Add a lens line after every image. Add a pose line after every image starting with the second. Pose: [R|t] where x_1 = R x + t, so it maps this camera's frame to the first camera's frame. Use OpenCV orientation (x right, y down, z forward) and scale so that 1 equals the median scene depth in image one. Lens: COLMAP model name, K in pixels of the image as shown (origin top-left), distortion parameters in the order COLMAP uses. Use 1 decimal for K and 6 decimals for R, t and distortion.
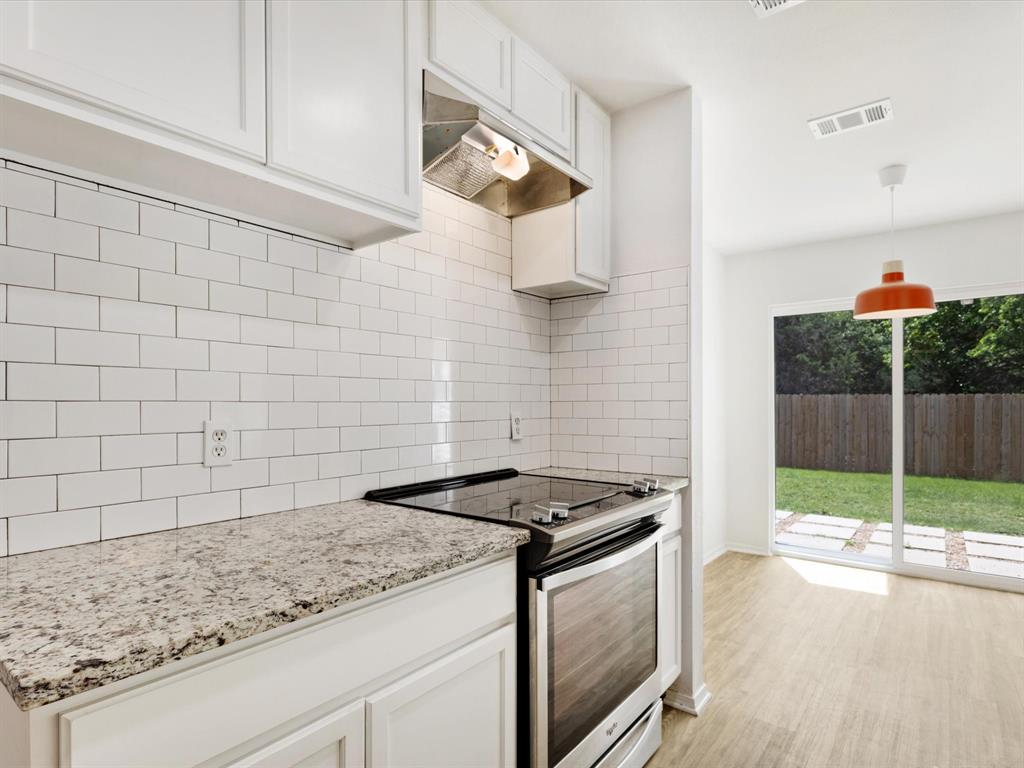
lens RADIAL K [[553.4, 0, 509.3], [0, 553.4, 401.4], [0, 0, 1]] dist [-0.003349, 0.000109]
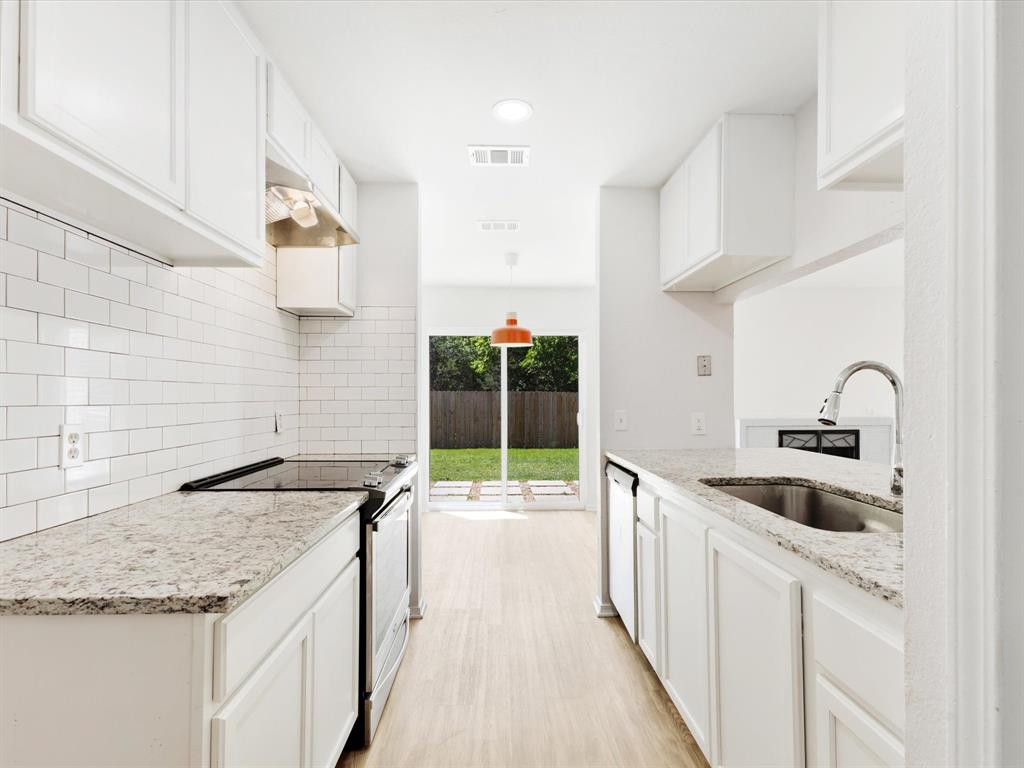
lens RADIAL K [[501.7, 0, 512.0], [0, 501.7, 384.0], [0, 0, 1]] dist [-0.001394, -0.000454]
pose [[0.768712, 0.016877, 0.639372, -0.318074], [-0.002810, 0.999731, -0.023011, -0.013734], [-0.639589, 0.015892, 0.768553, -0.164926]]
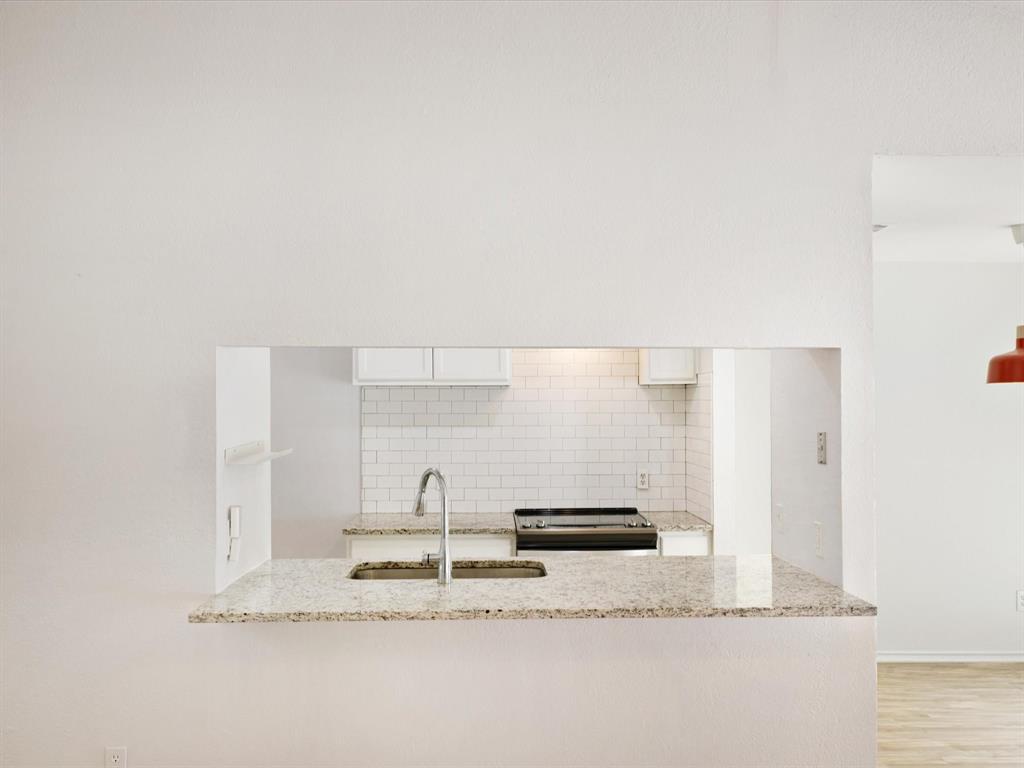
lens RADIAL K [[975.5, 0, 512.0], [0, 975.5, 384.0], [0, 0, 1]] dist [-0.002319, -0.010082]
pose [[0.615176, -0.006262, -0.788365, 1.969369], [0.005664, 0.999978, -0.003522, -0.214090], [0.788369, -0.002298, 0.615198, -0.904633]]
